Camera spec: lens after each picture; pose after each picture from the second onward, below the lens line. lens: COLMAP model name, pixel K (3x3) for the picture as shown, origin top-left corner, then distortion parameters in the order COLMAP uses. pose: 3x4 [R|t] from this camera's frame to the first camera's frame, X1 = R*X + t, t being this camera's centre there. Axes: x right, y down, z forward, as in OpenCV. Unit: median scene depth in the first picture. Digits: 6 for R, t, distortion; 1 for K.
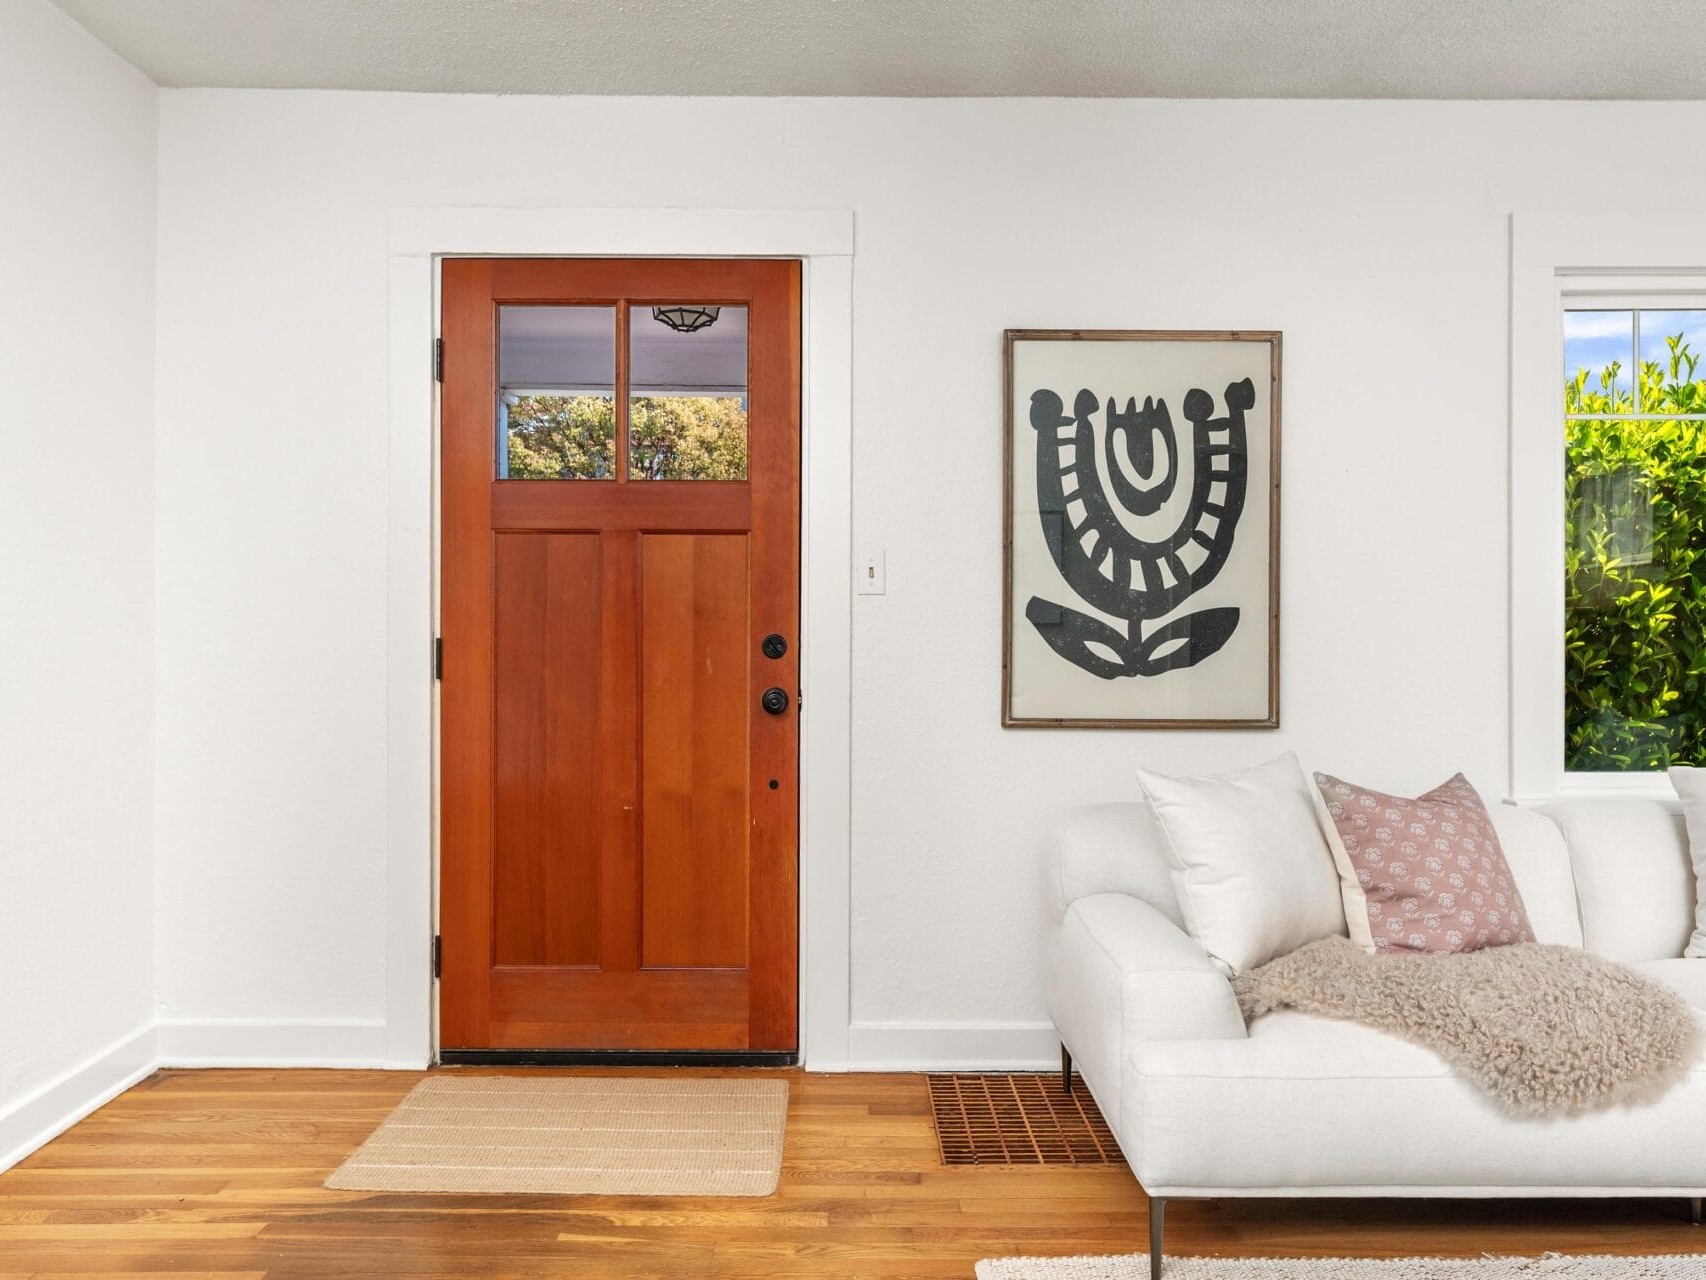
lens RADIAL K [[1248.1, 0, 847.0], [0, 1248.1, 624.5], [0, 0, 1]] dist [-0.006409, 0.008712]
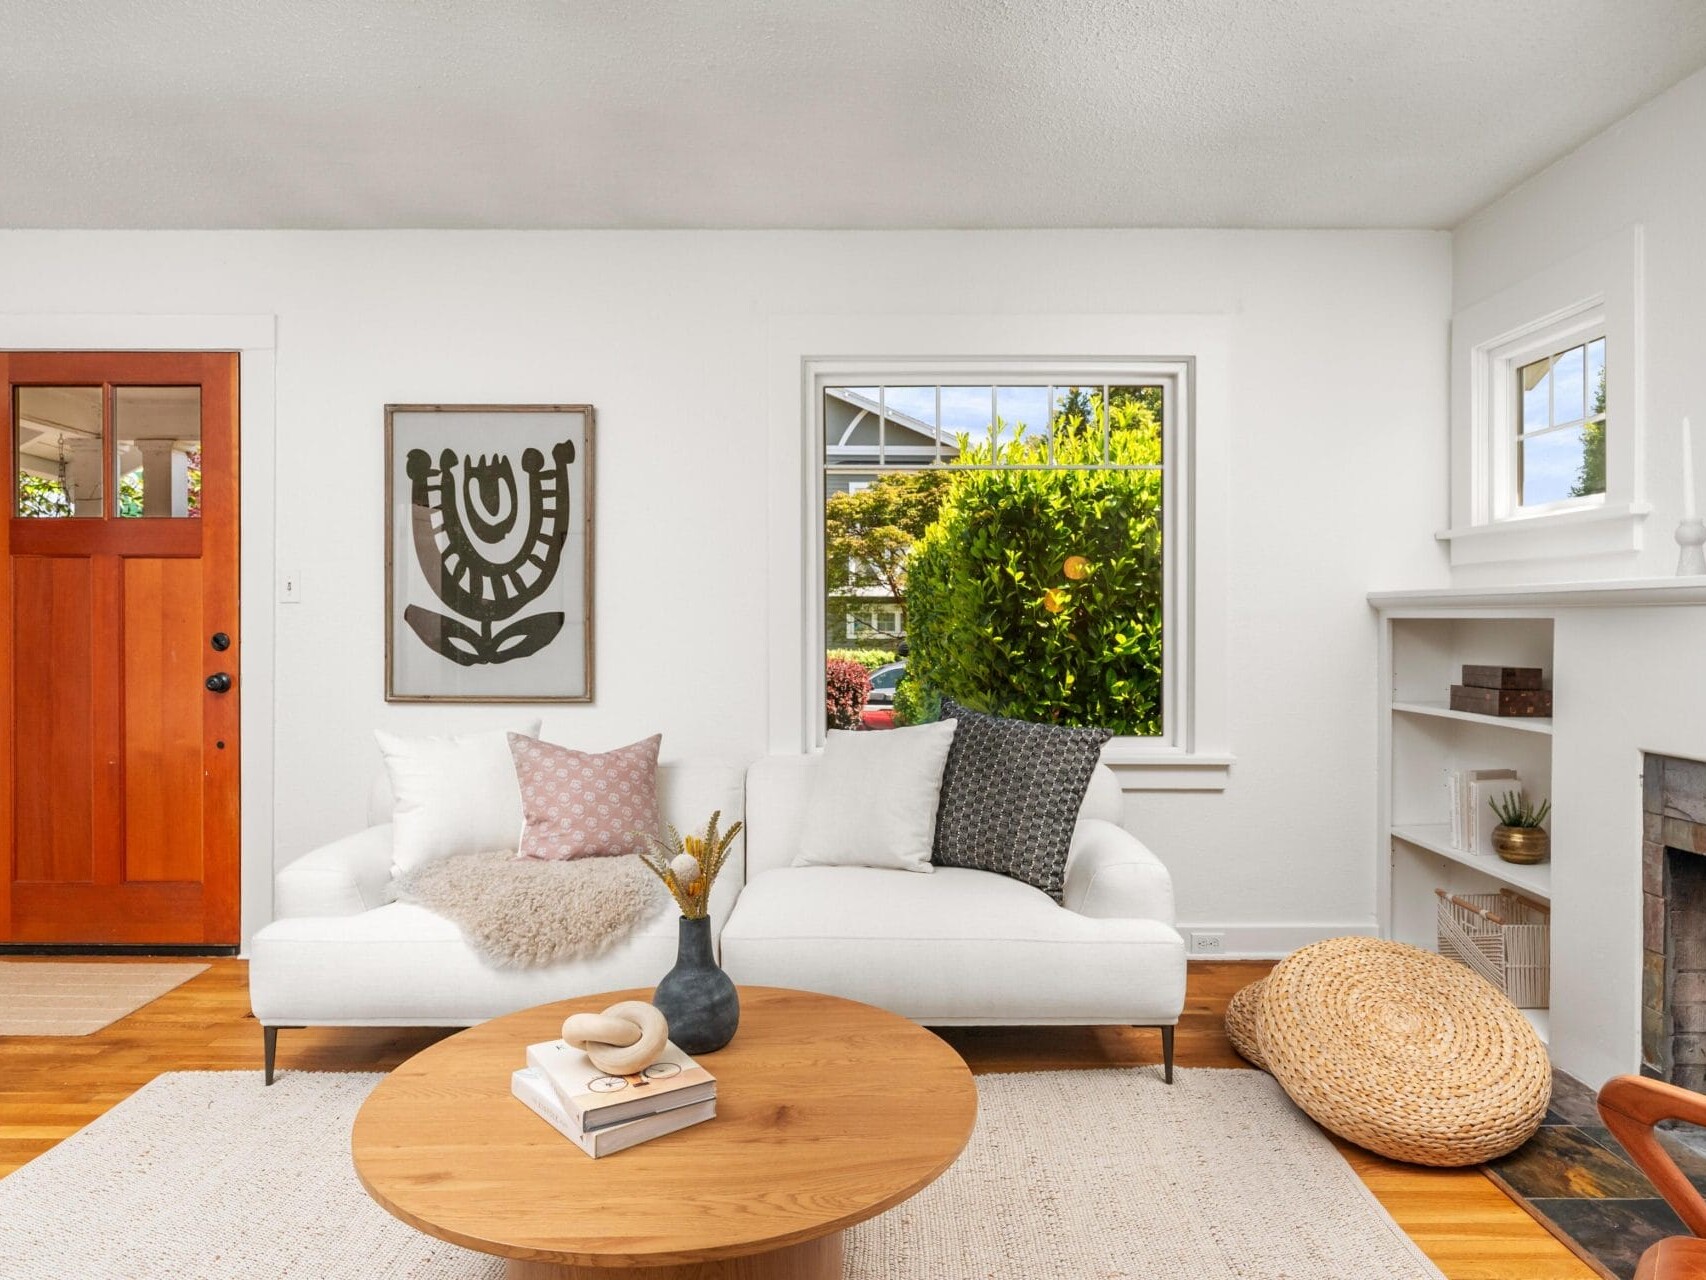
lens RADIAL K [[1100.9, 0, 856.0], [0, 1100.9, 624.4], [0, 0, 1]] dist [-0.004527, 0.005218]
pose [[0.999962, -0.002233, -0.008423, 0.636603], [0.002237, 0.999997, 0.000499, -0.000224], [0.008421, -0.000518, 0.999964, -0.174263]]
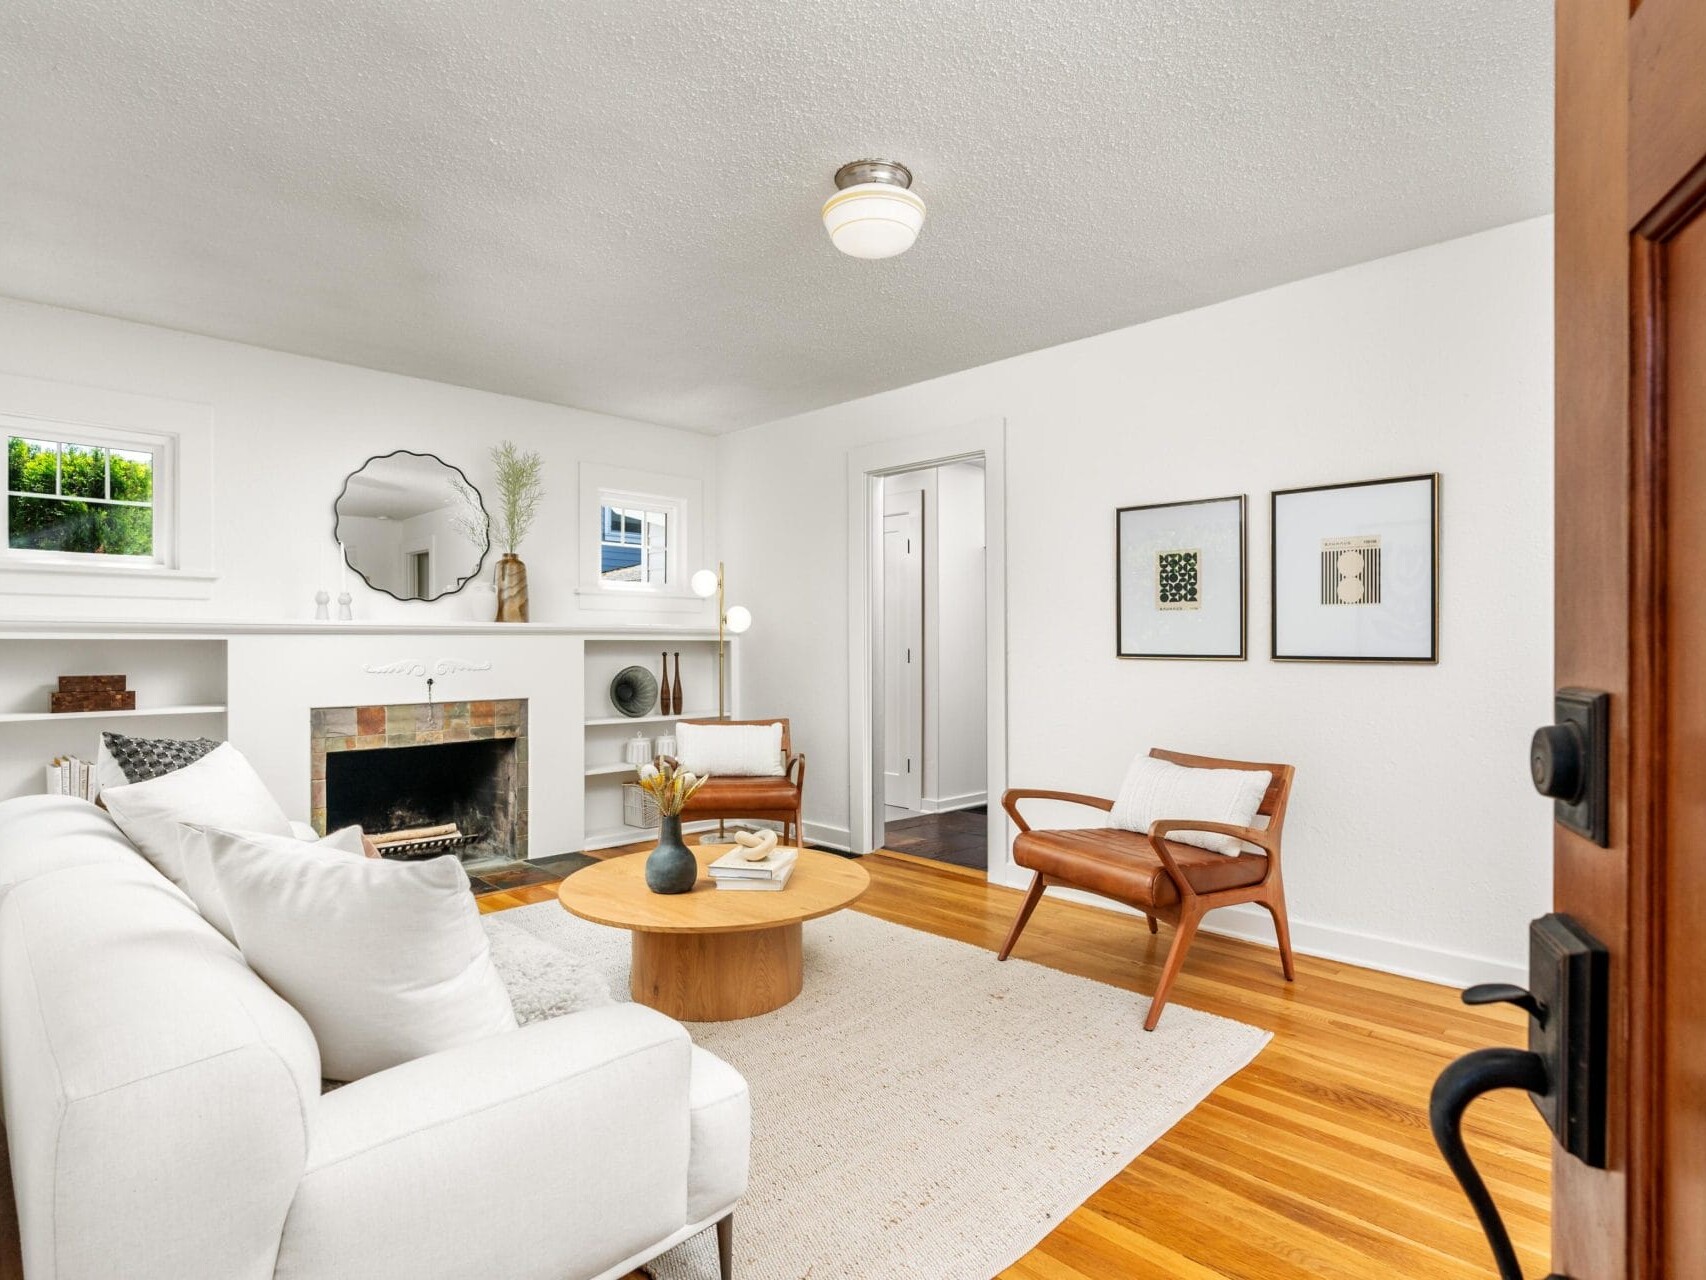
lens RADIAL K [[880.3, 0, 861.6], [0, 880.3, 645.2], [0, 0, 1]] dist [-0.001002, -0.000166]
pose [[-0.712251, -0.004852, 0.701908, -0.222093], [0.000578, 0.999972, 0.007499, -0.004240], [-0.701924, 0.005747, -0.712228, 0.969935]]
